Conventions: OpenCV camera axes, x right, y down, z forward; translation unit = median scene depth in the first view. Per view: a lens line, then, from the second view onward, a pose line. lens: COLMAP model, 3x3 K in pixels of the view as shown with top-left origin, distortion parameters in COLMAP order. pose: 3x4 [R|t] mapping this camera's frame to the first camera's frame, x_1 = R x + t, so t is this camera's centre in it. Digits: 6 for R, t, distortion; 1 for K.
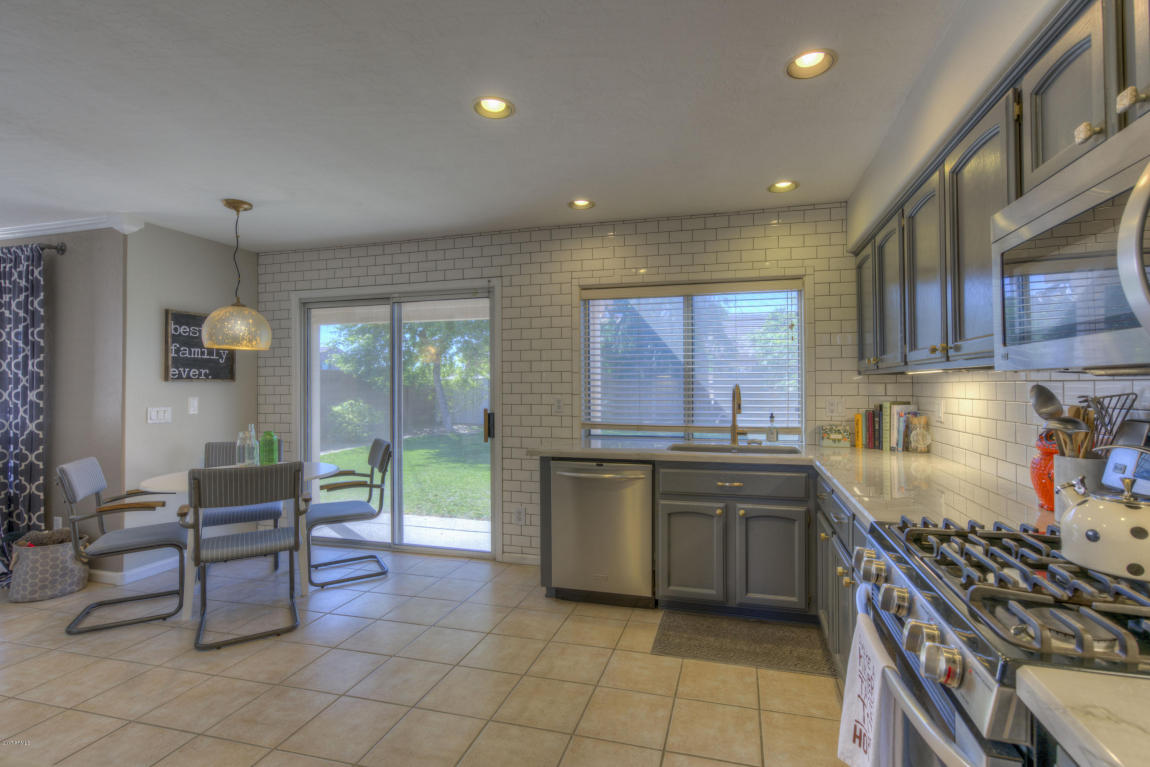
lens RADIAL K [[537.8, 0, 597.0], [0, 537.8, 381.2], [0, 0, 1]] dist [-0.018118, 0.015902]
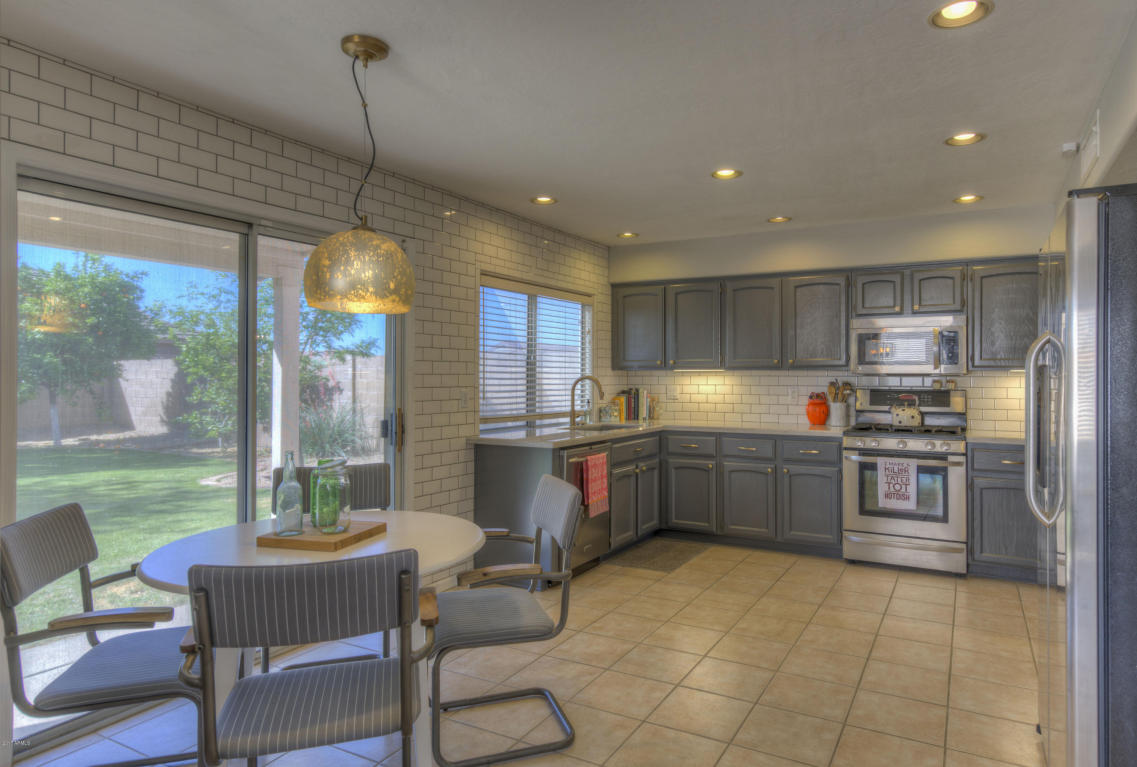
lens RADIAL K [[687.2, 0, 602.5], [0, 687.2, 369.9], [0, 0, 1]] dist [-0.025969, 0.031450]
pose [[0.232754, 0.012524, 0.972455, -1.352407], [-0.008709, 0.999904, -0.010793, 0.007164], [-0.972497, -0.005957, 0.232840, 0.623405]]
